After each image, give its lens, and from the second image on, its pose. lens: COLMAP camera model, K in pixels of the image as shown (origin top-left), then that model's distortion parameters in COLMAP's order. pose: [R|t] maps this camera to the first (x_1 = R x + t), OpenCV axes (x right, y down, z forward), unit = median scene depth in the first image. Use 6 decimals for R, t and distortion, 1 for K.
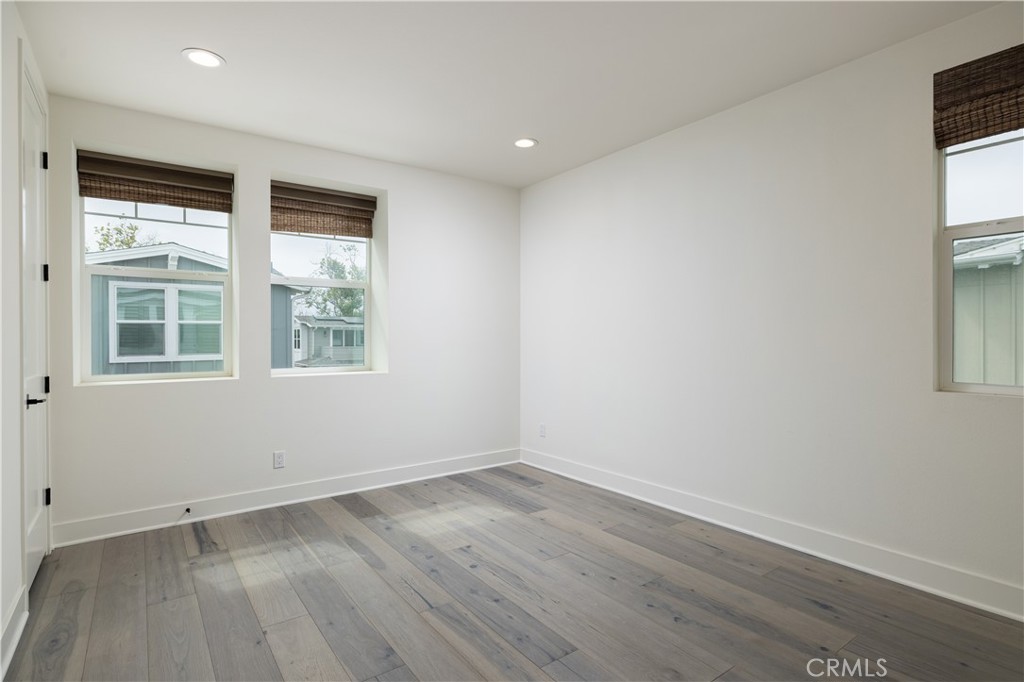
lens RADIAL K [[510.5, 0, 514.3], [0, 510.5, 341.3], [0, 0, 1]] dist [0.000455, 0.000164]
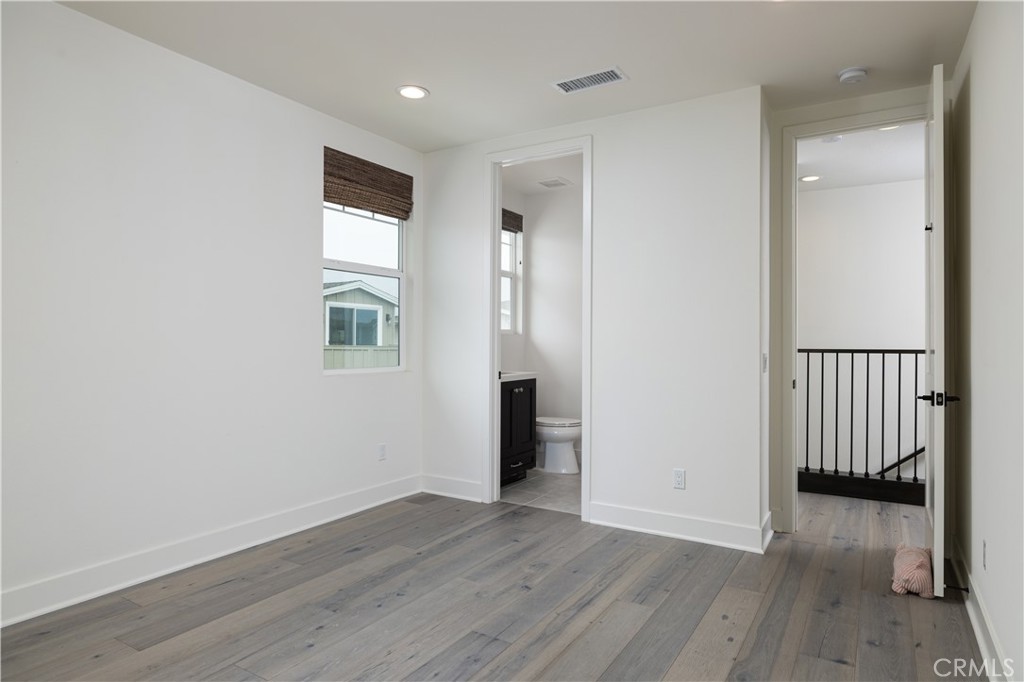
lens RADIAL K [[600.4, 0, 506.9], [0, 600.4, 339.3], [0, 0, 1]] dist [-0.003176, 0.000393]
pose [[-0.368764, 0.001005, 0.929523, -0.867473], [-0.001256, 0.999998, -0.001580, -0.000414], [-0.929522, -0.001751, -0.368762, 1.141267]]
